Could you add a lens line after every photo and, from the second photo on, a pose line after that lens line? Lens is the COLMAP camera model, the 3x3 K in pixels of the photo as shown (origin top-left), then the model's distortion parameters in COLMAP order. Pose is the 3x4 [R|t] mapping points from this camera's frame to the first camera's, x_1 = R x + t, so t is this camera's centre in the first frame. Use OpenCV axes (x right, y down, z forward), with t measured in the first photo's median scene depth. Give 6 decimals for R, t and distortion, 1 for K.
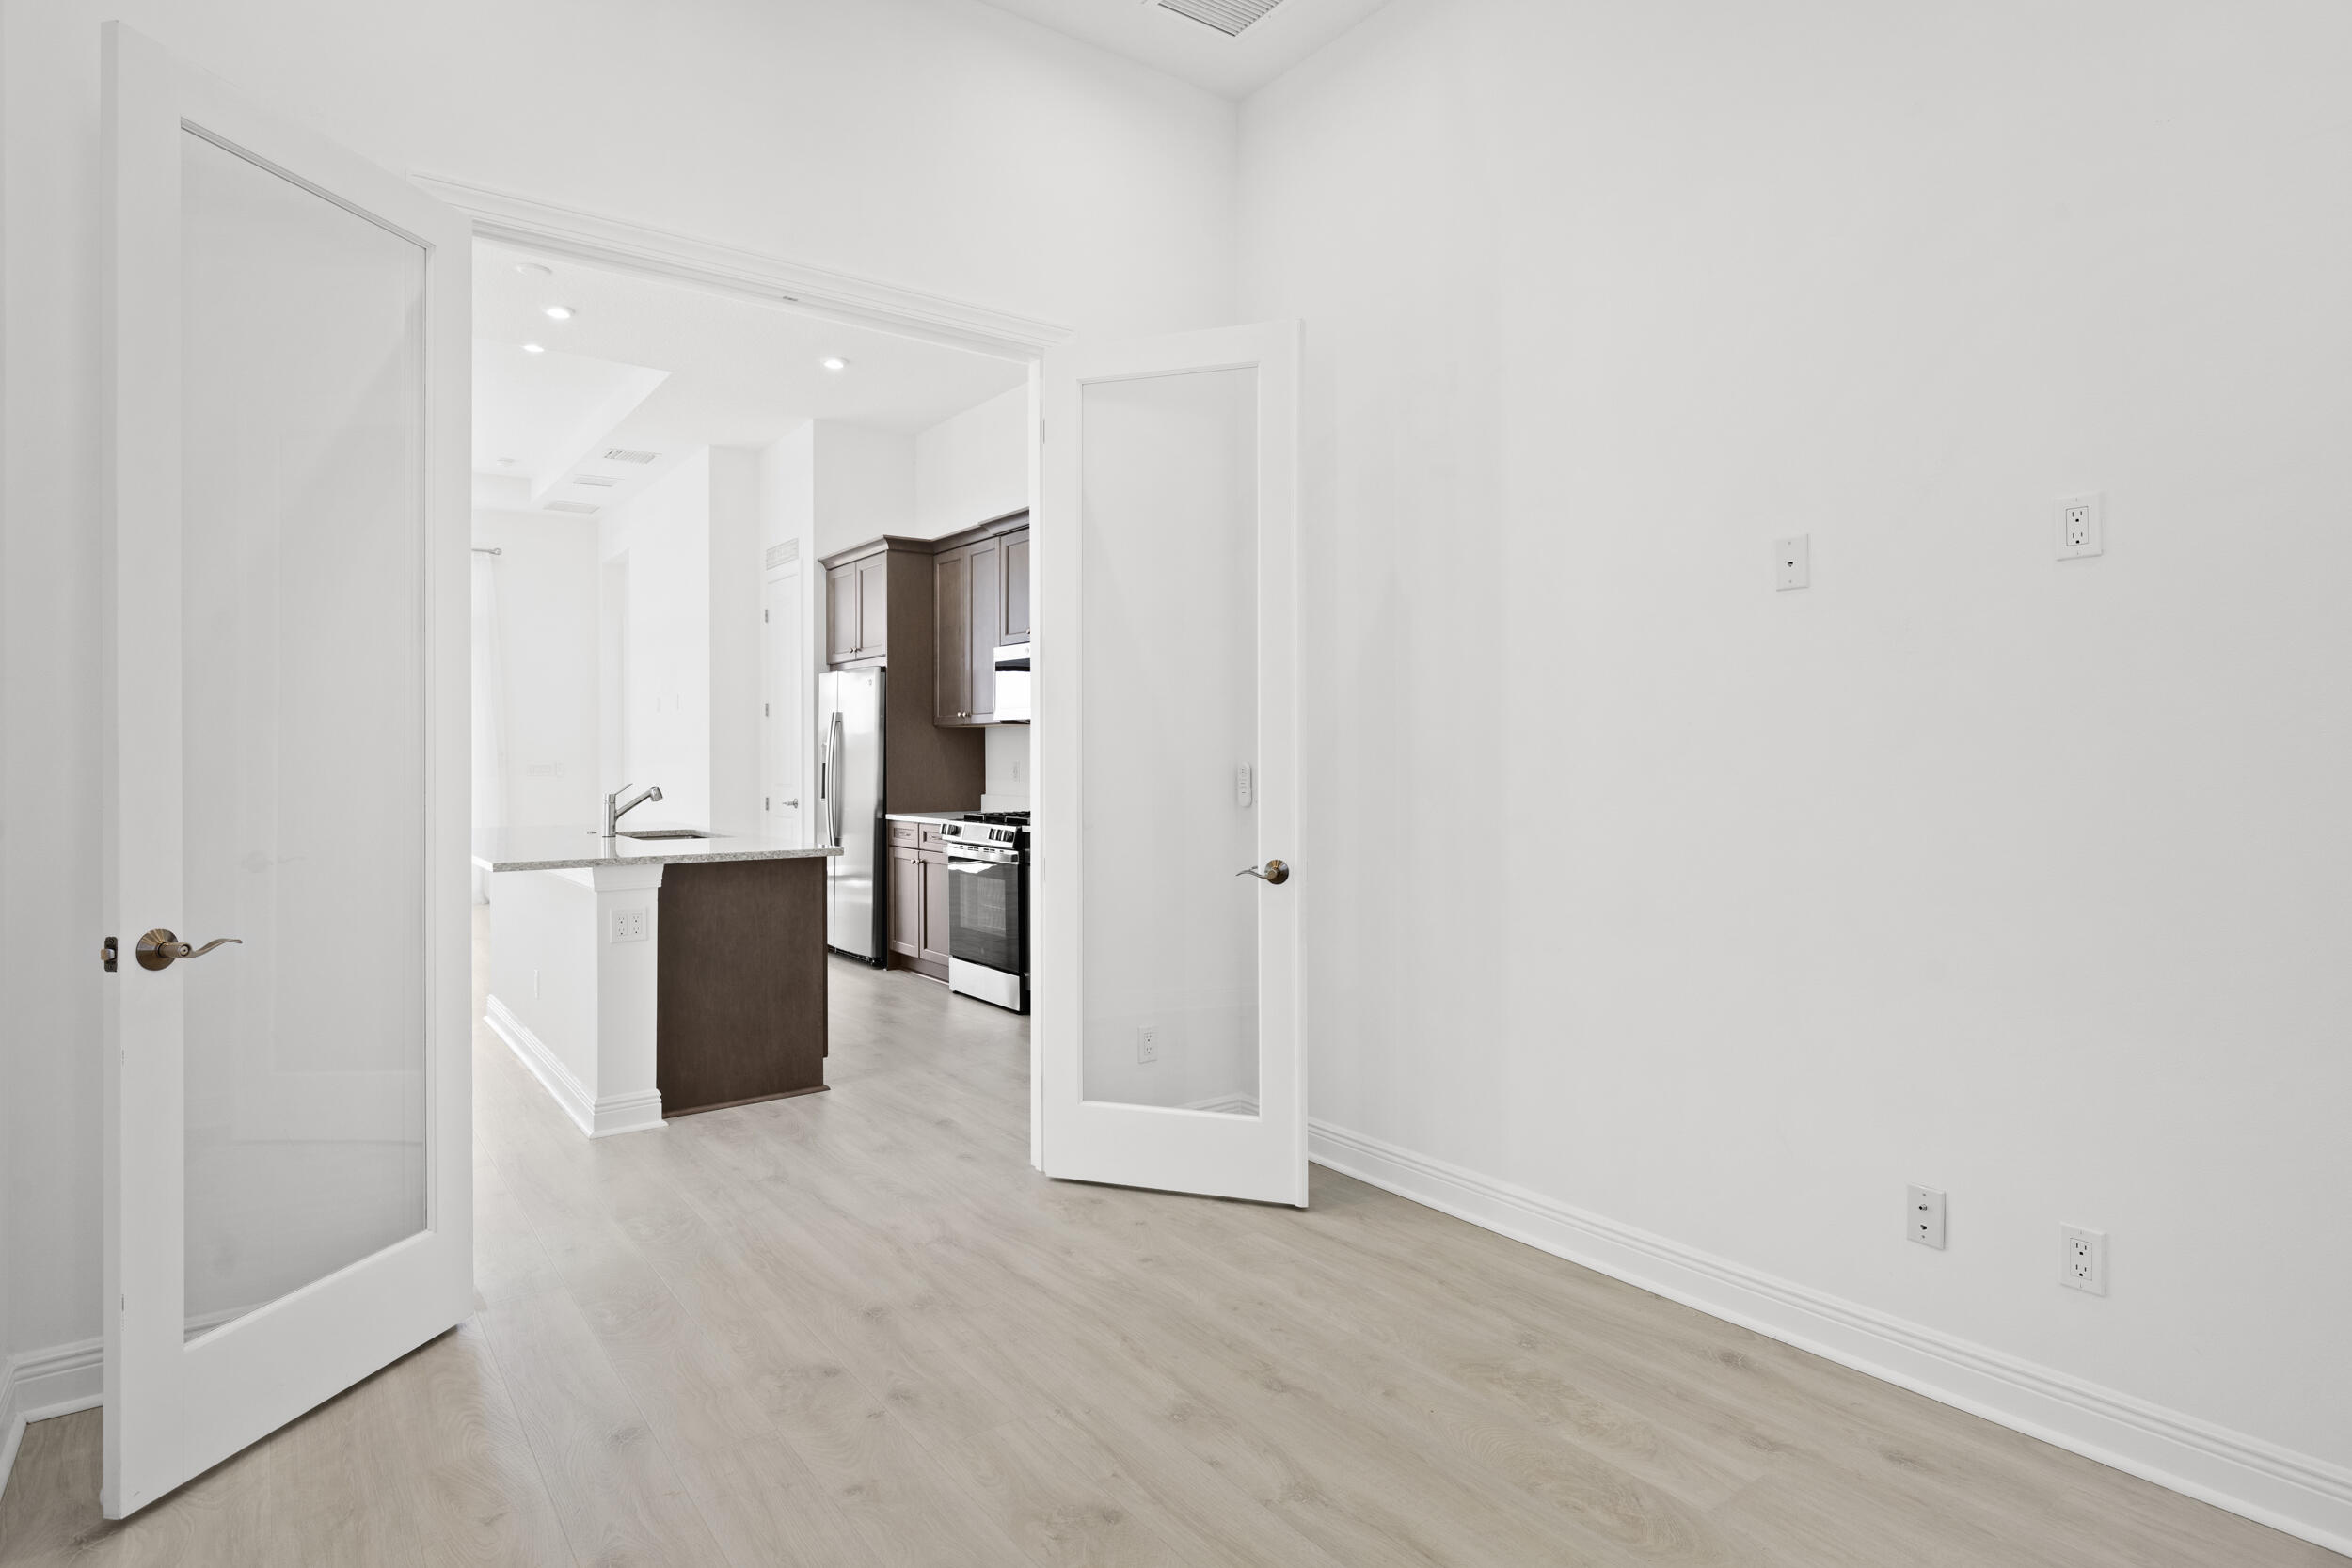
lens RADIAL K [[1236.1, 0, 1184.2], [0, 1236.1, 776.4], [0, 0, 1]] dist [0.001137, -0.001367]
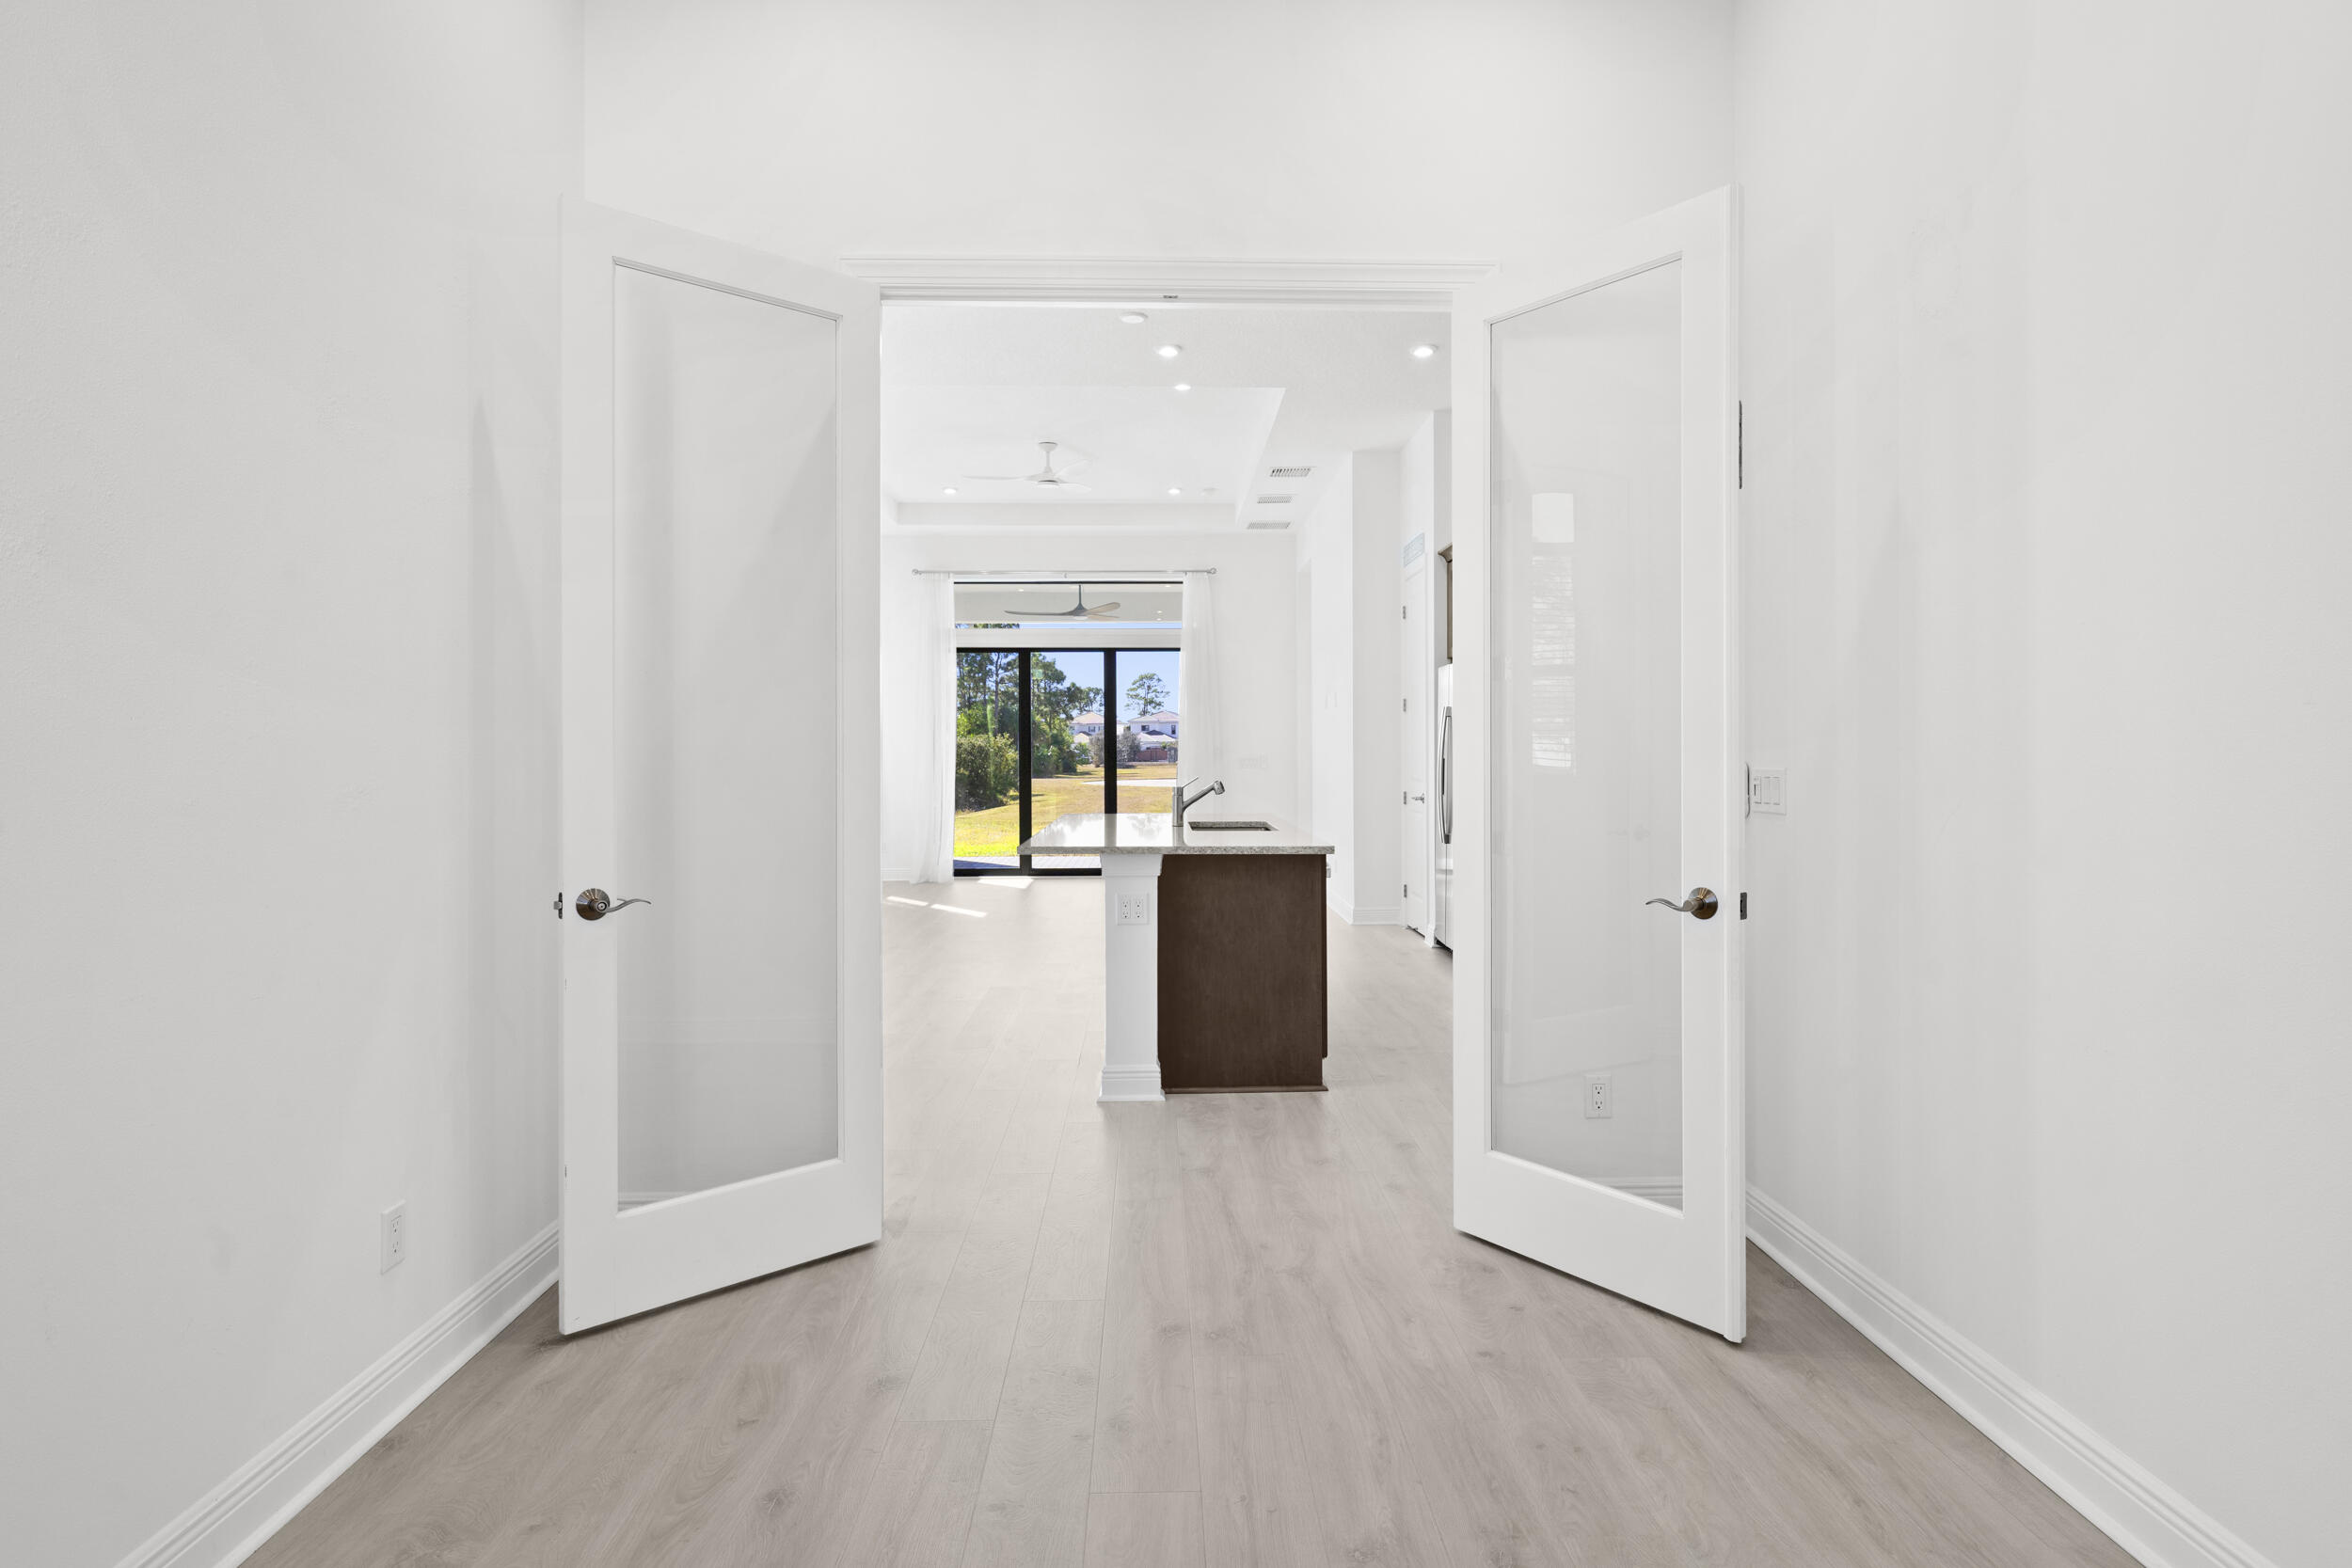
lens RADIAL K [[1236.1, 0, 1171.7], [0, 1236.1, 773.6], [0, 0, 1]] dist [0.001137, -0.001367]
pose [[0.821033, 0.010849, -0.570778, 0.236434], [-0.009036, 0.999941, 0.006008, -0.006009], [0.570810, 0.000225, 0.821082, 0.163917]]
